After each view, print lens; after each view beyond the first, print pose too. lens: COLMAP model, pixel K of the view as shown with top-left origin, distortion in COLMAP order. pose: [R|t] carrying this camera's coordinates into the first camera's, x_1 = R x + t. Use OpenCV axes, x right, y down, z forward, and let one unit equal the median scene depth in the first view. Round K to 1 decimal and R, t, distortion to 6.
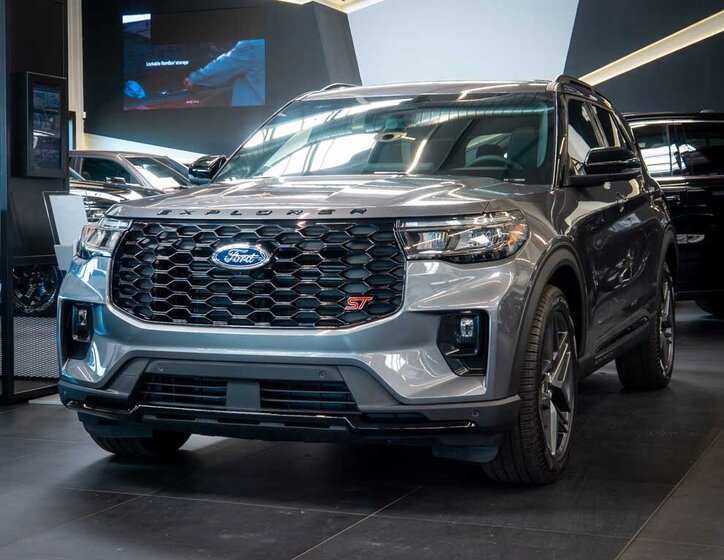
lens RADIAL K [[1329.6, 0, 363.5], [0, 1329.6, 277.5], [0, 0, 1]] dist [-0.073815, 0.000000]
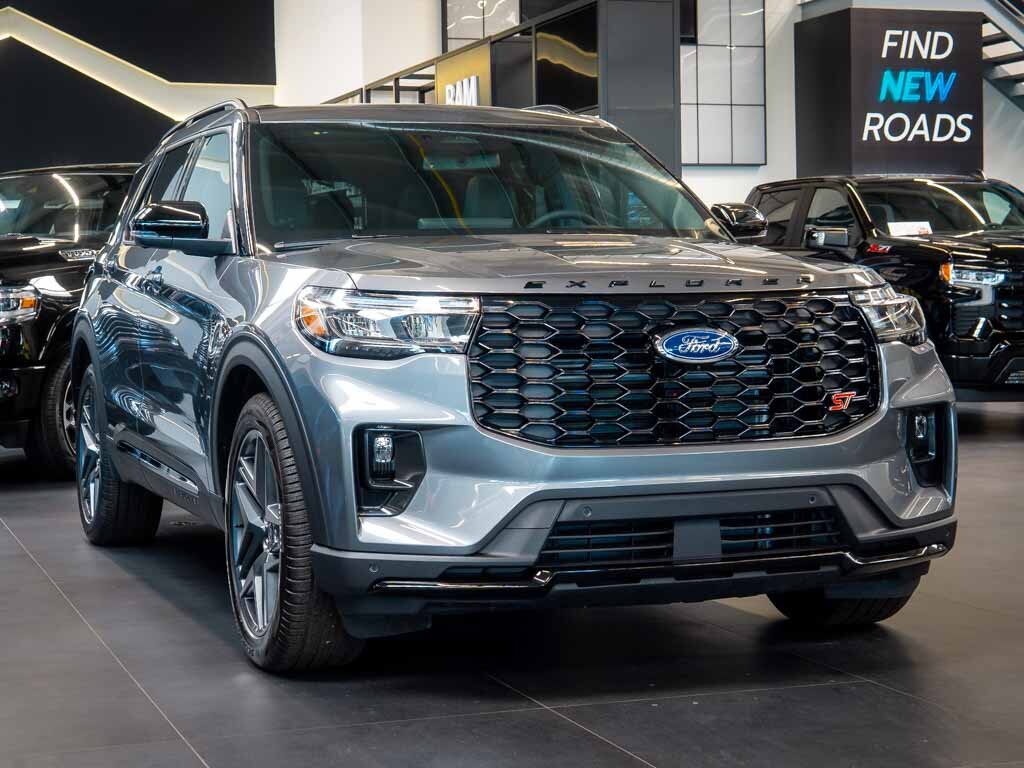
lens RADIAL K [[1860.8, 0, 512.1], [0, 1860.8, 368.0], [0, 0, 1]] dist [0.110750, 0.000000]
pose [[0.759551, -0.032007, 0.649660, -0.806103], [0.038805, 0.999239, 0.003861, -0.010762], [-0.649289, 0.022278, 0.760215, 0.298016]]
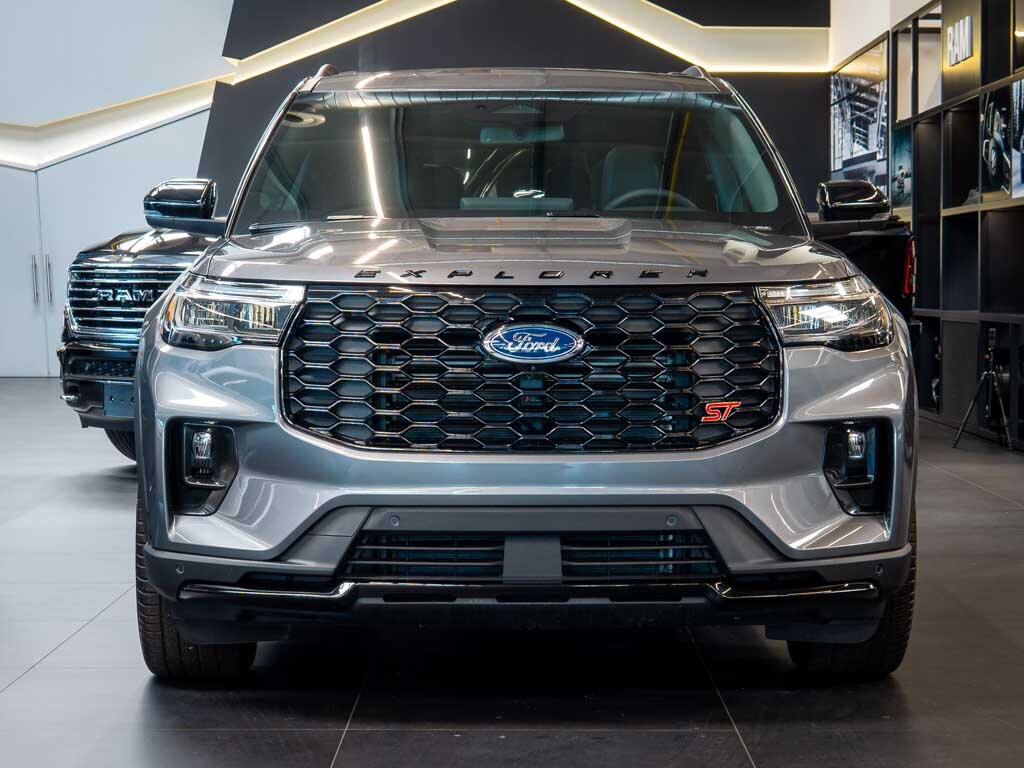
lens RADIAL K [[1860.8, 0, 512.2], [0, 1860.8, 383.4], [0, 0, 1]] dist [0.110750, 0.000000]
pose [[0.931839, -0.015196, 0.362554, -0.422141], [0.012113, 0.999869, 0.010777, -0.005871], [-0.362670, -0.005650, 0.931901, 0.160218]]
